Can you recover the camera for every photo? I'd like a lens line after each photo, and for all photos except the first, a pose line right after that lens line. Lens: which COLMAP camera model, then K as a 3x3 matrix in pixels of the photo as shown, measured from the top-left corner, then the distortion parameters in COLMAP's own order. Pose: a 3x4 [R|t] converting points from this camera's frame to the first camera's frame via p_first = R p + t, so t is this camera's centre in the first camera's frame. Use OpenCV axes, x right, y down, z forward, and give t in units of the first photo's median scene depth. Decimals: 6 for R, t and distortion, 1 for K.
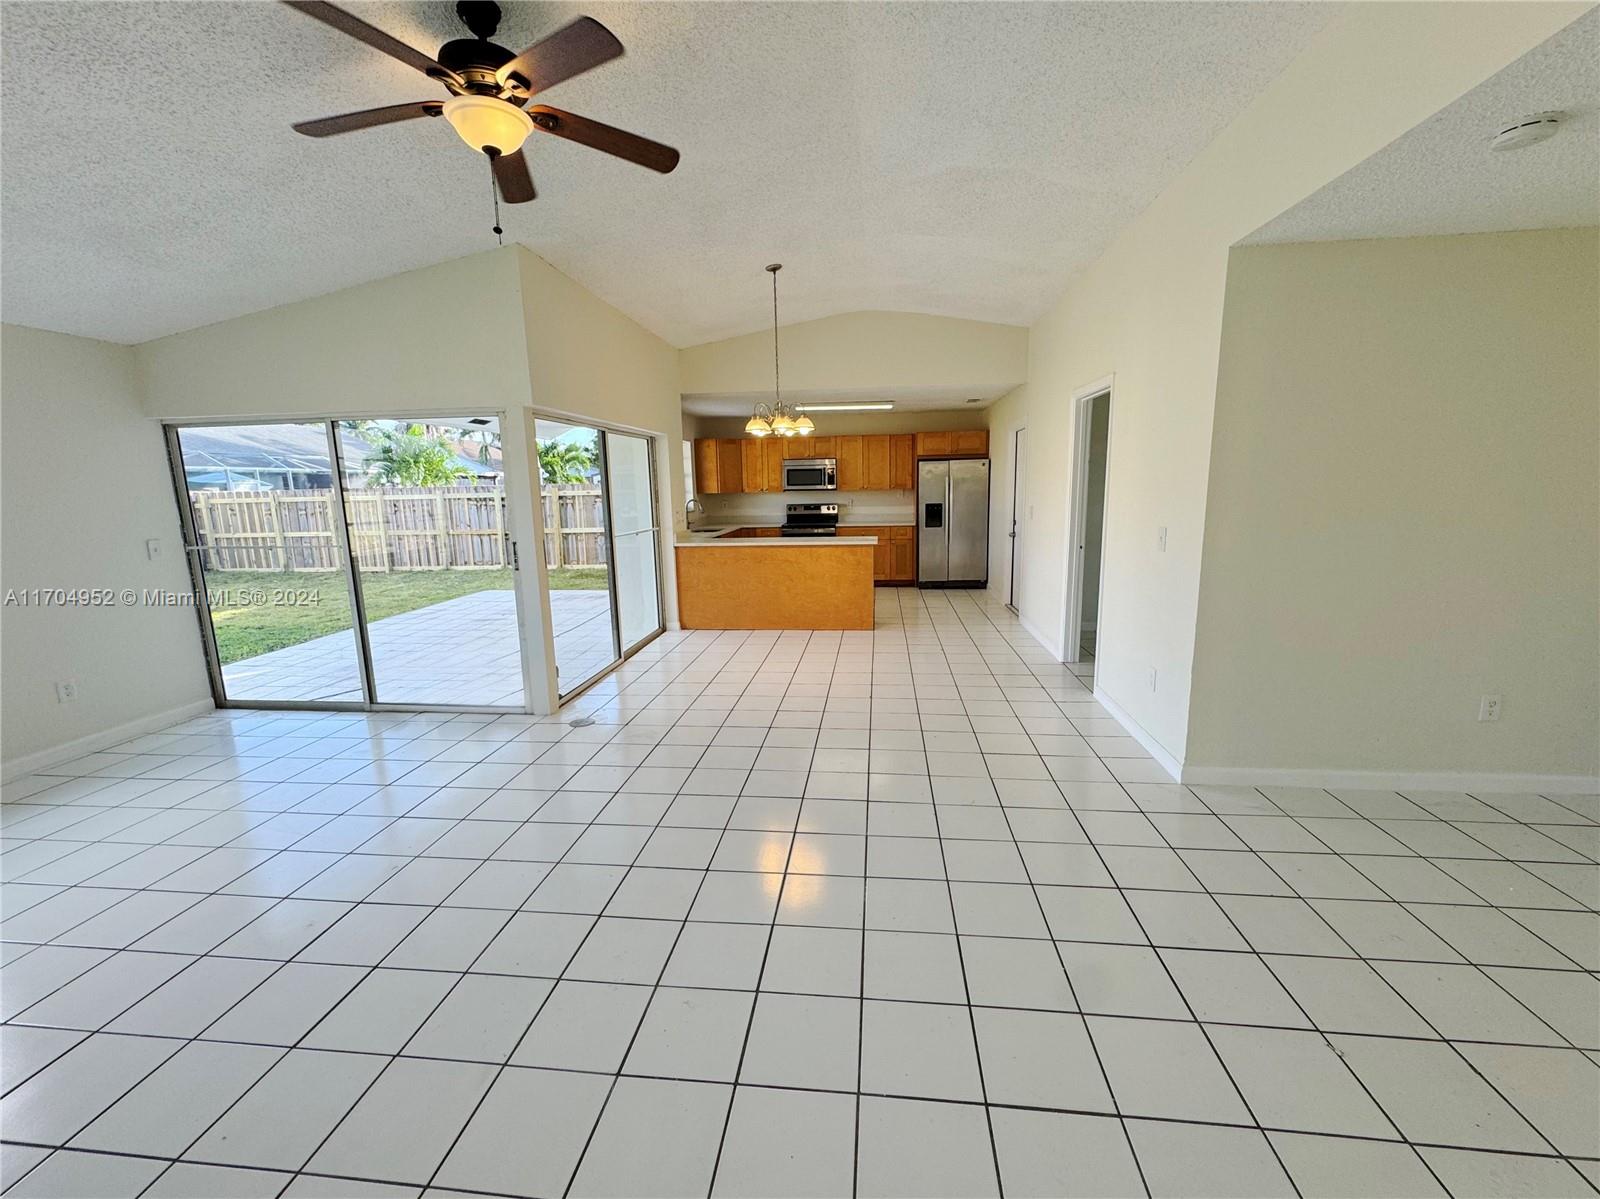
lens RADIAL K [[667.1, 0, 800.0], [0, 667.1, 599.5], [0, 0, 1]] dist [-0.000926, -0.000021]
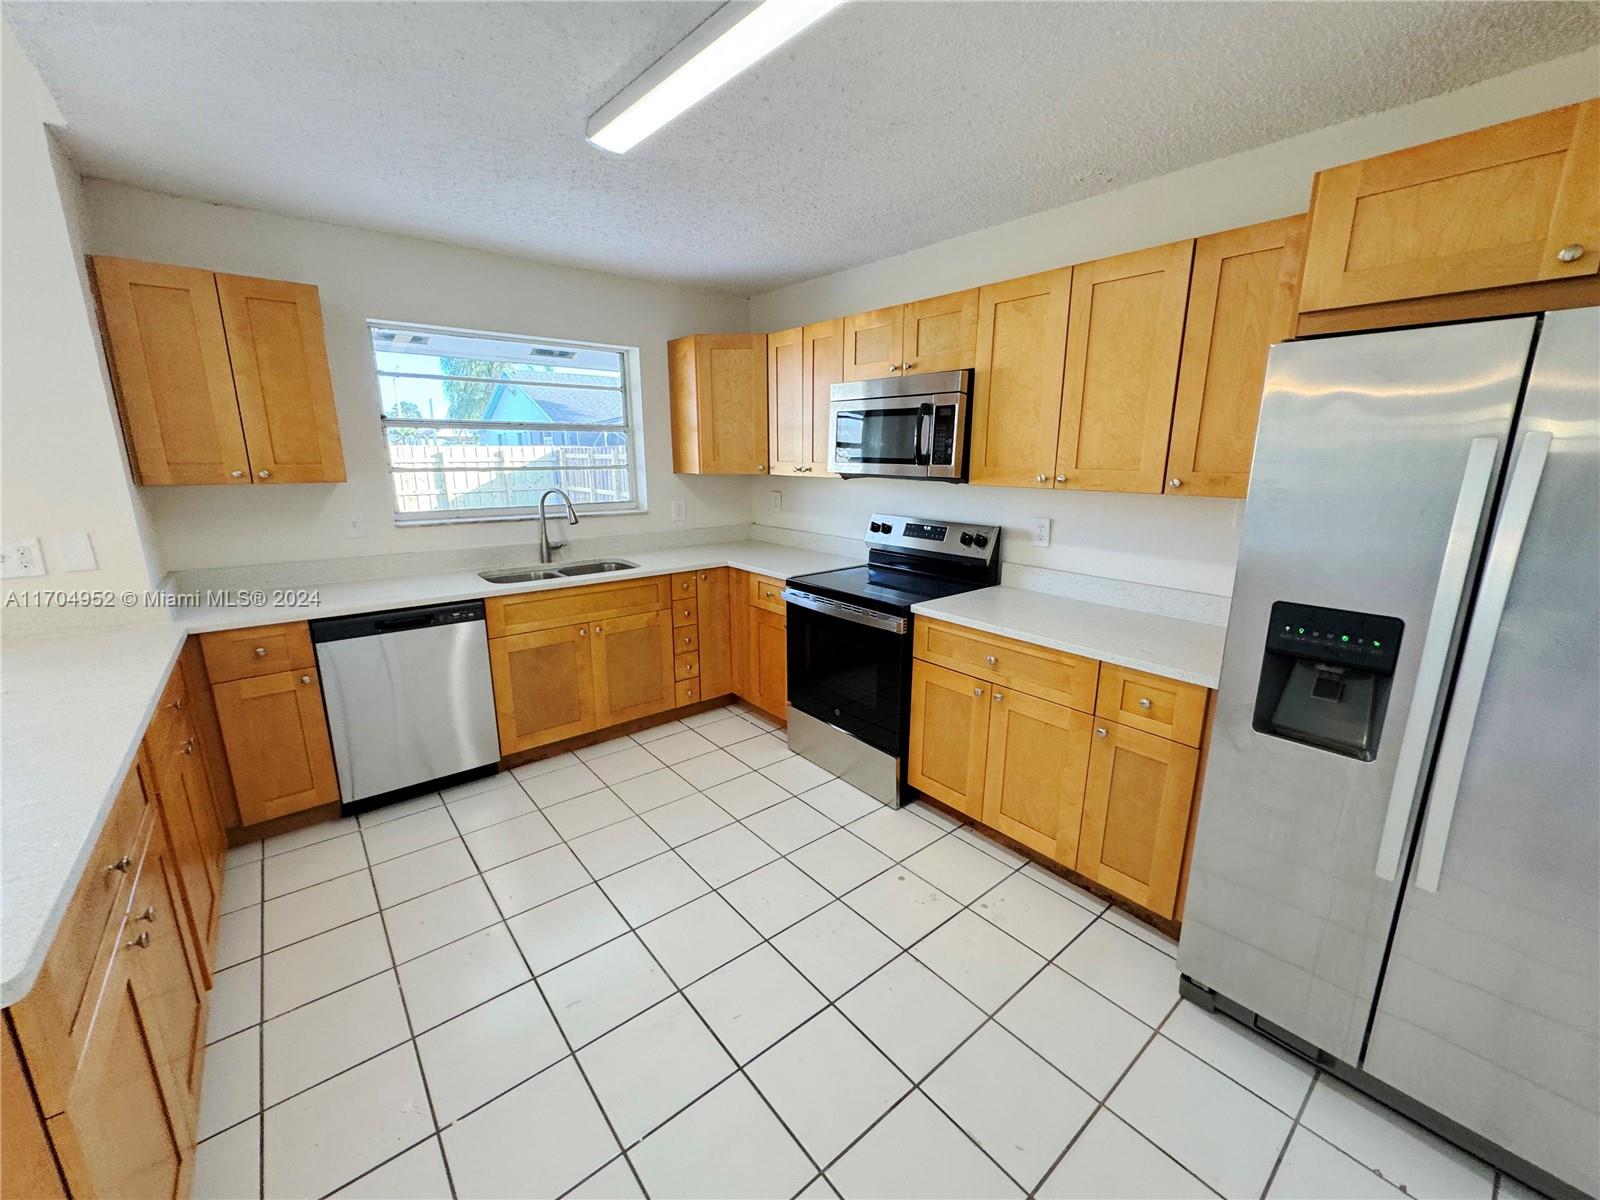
lens RADIAL K [[637.0, 0, 800.0], [0, 637.0, 600.0], [0, 0, 1]] dist [-0.002179, -0.000135]
pose [[0.719028, 0.182303, -0.670645, 0.195779], [-0.139482, 0.983202, 0.117722, -0.135872], [0.680840, 0.008897, 0.732378, 0.744287]]
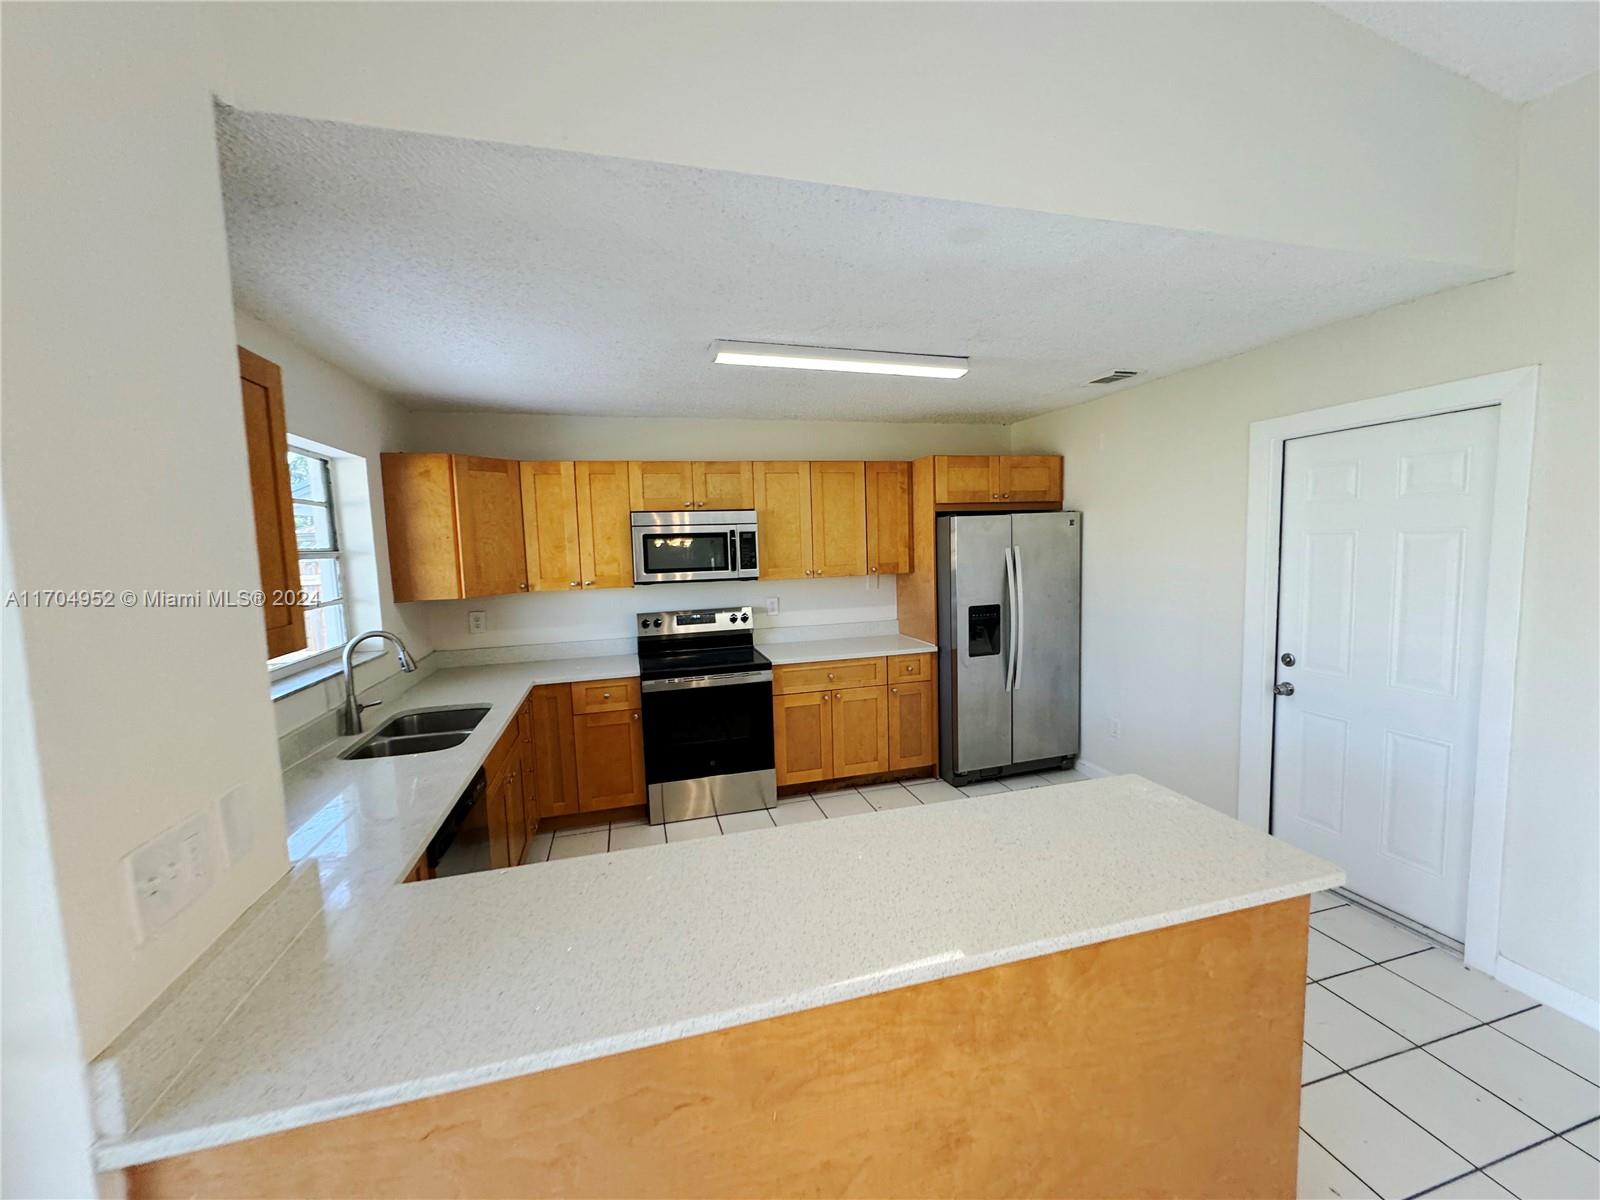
lens RADIAL K [[637.0, 0, 800.0], [0, 637.0, 600.0], [0, 0, 1]] dist [-0.002179, -0.000135]
pose [[0.927231, -0.043019, 0.372011, -0.077618], [0.076173, 0.994279, -0.074884, -0.115528], [-0.366661, 0.097772, 0.925203, 0.590770]]
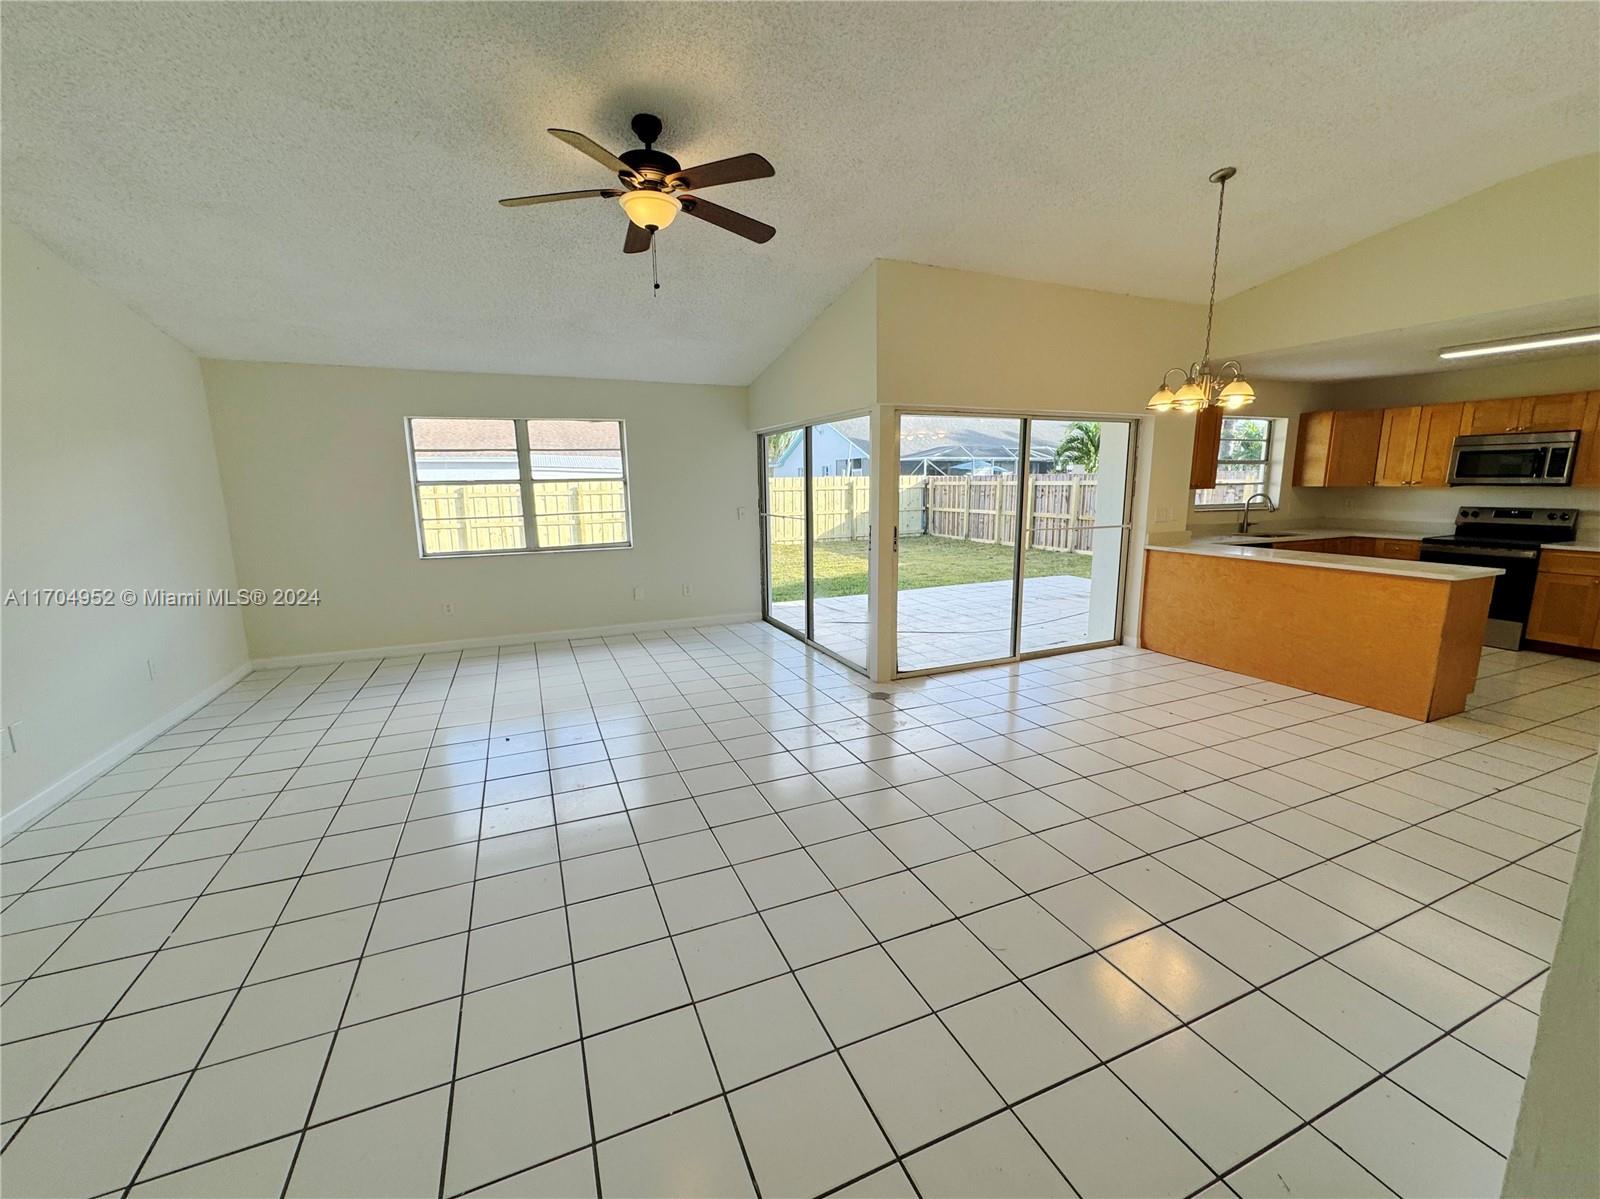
lens RADIAL K [[652.2, 0, 800.0], [0, 652.2, 599.5], [0, 0, 1]] dist [-0.002787, -0.000222]
pose [[0.498577, 0.170794, -0.849853, 0.215350], [-0.149443, 0.982654, 0.109810, -0.029629], [0.853866, 0.072256, 0.515453, 0.147945]]
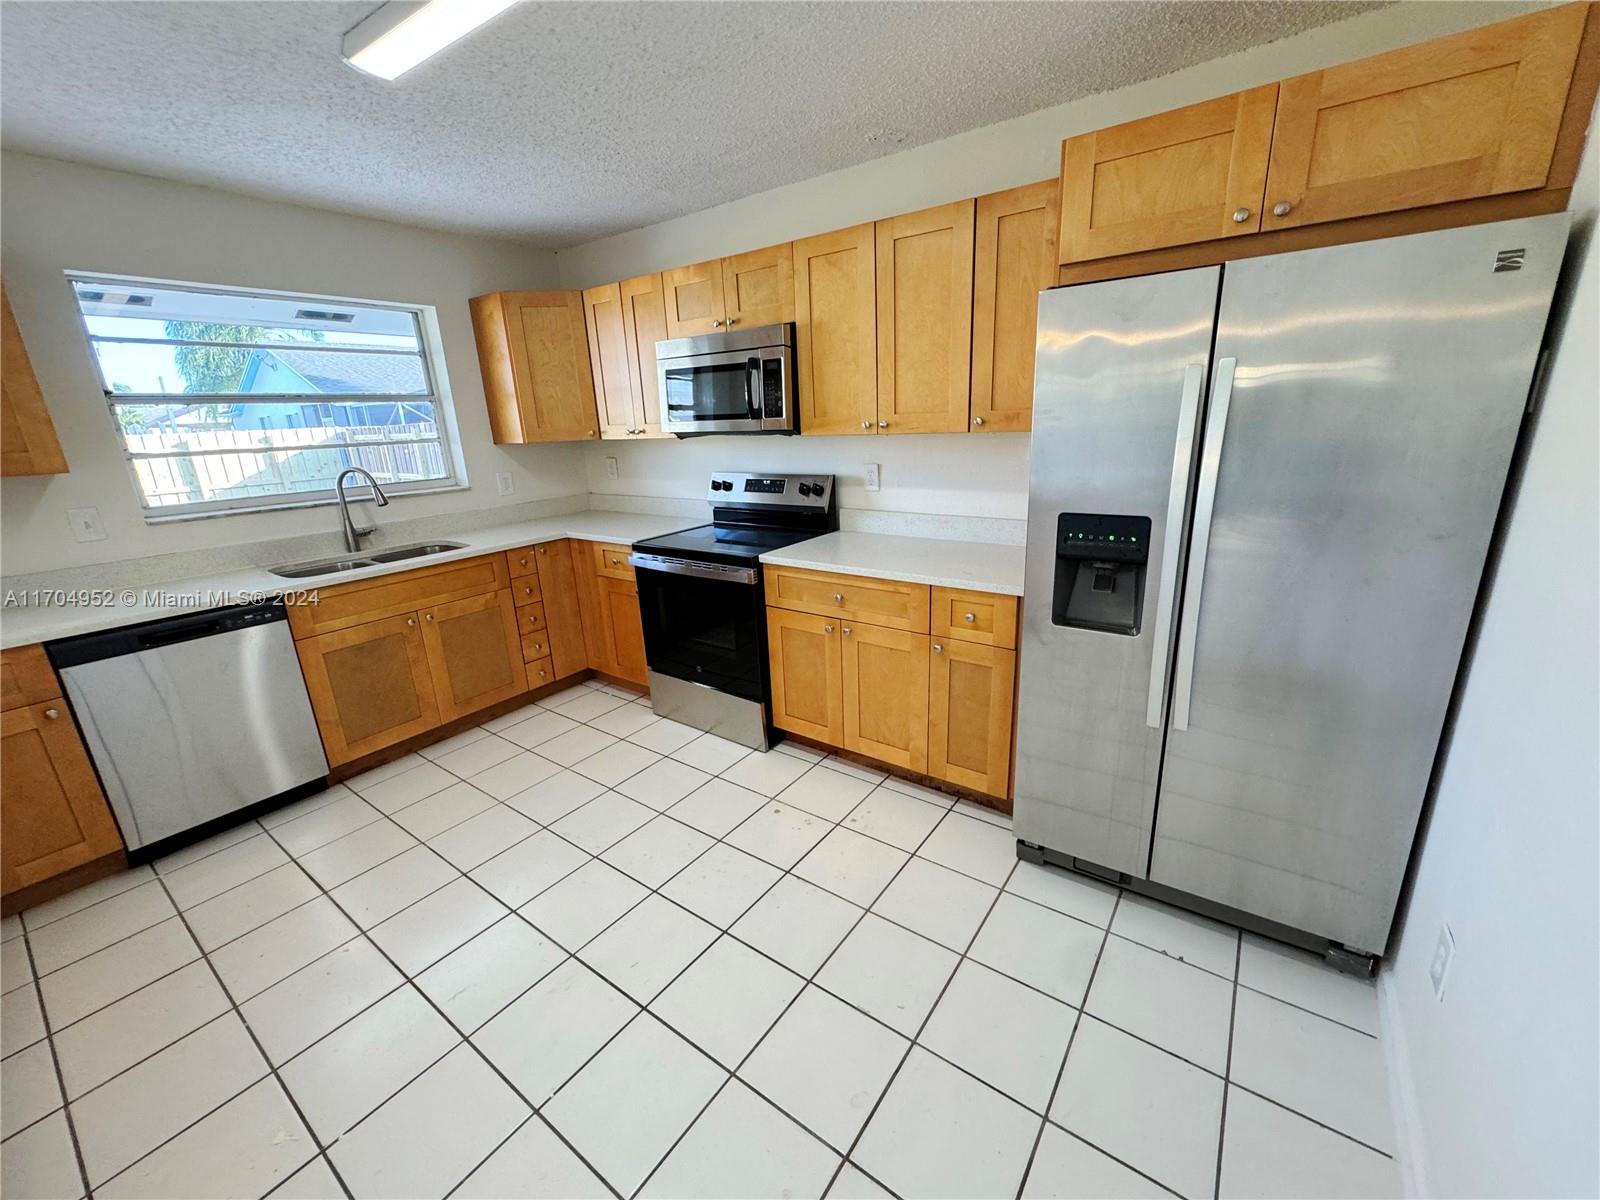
lens RADIAL K [[637.2, 0, 800.0], [0, 637.2, 600.0], [0, 0, 1]] dist [-0.001044, -0.000058]
pose [[0.870728, 0.124480, -0.475749, 0.200258], [-0.063560, 0.987805, 0.142130, -0.130264], [0.487639, -0.093518, 0.868022, 0.737934]]
